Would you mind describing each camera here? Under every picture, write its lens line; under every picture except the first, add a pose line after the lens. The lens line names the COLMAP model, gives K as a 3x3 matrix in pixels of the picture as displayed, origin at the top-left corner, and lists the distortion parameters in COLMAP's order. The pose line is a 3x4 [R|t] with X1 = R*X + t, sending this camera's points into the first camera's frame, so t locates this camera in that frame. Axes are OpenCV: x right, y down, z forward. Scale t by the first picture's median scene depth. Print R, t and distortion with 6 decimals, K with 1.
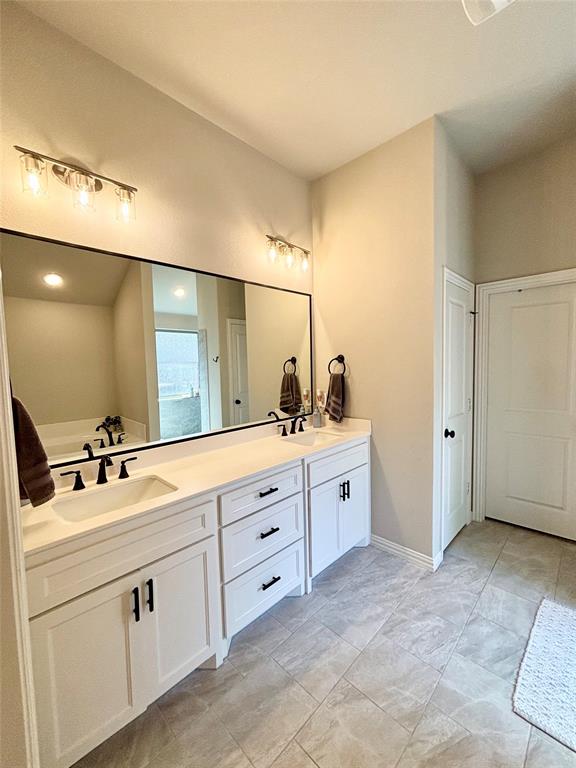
lens RADIAL K [[312.5, 0, 283.4], [0, 312.5, 382.1], [0, 0, 1]] dist [-0.001211, 0.000042]
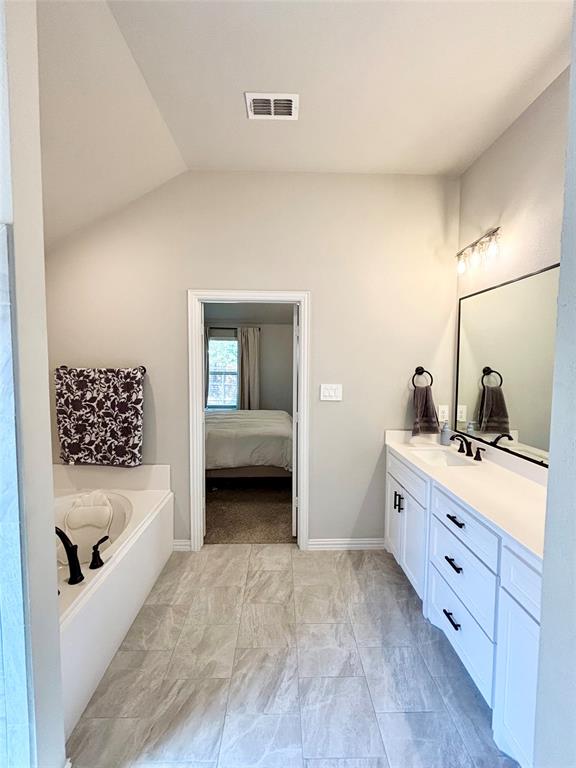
lens RADIAL K [[312.5, 0, 282.7], [0, 312.5, 384.6], [0, 0, 1]] dist [-0.001211, 0.000042]
pose [[-0.697831, 0.059053, -0.713824, 1.062416], [-0.032259, 0.992993, 0.113684, -0.141913], [0.715535, 0.102359, -0.691037, 1.411298]]
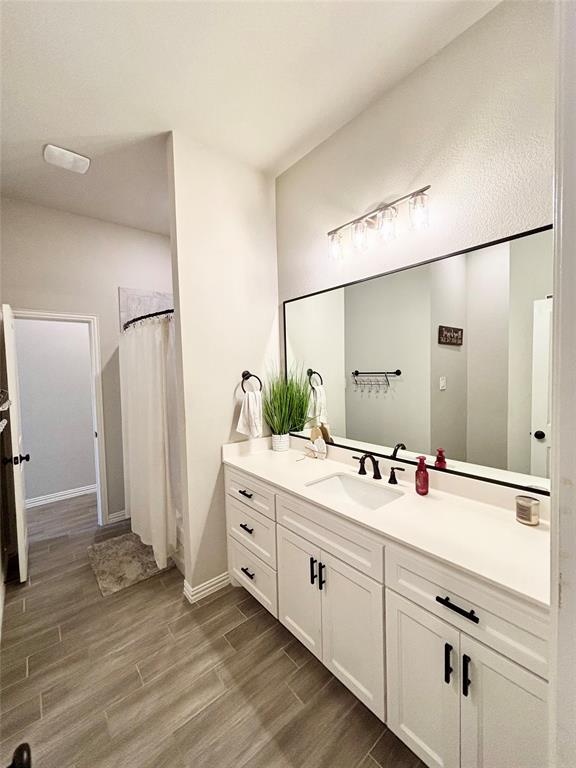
lens RADIAL K [[312.5, 0, 289.0], [0, 312.5, 384.4], [0, 0, 1]] dist [-0.001211, 0.000042]
pose [[-0.137832, 0.069692, -0.988001, 0.604795], [-0.028616, 0.996825, 0.074306, -0.102320], [0.990042, 0.038515, -0.135400, 0.860238]]
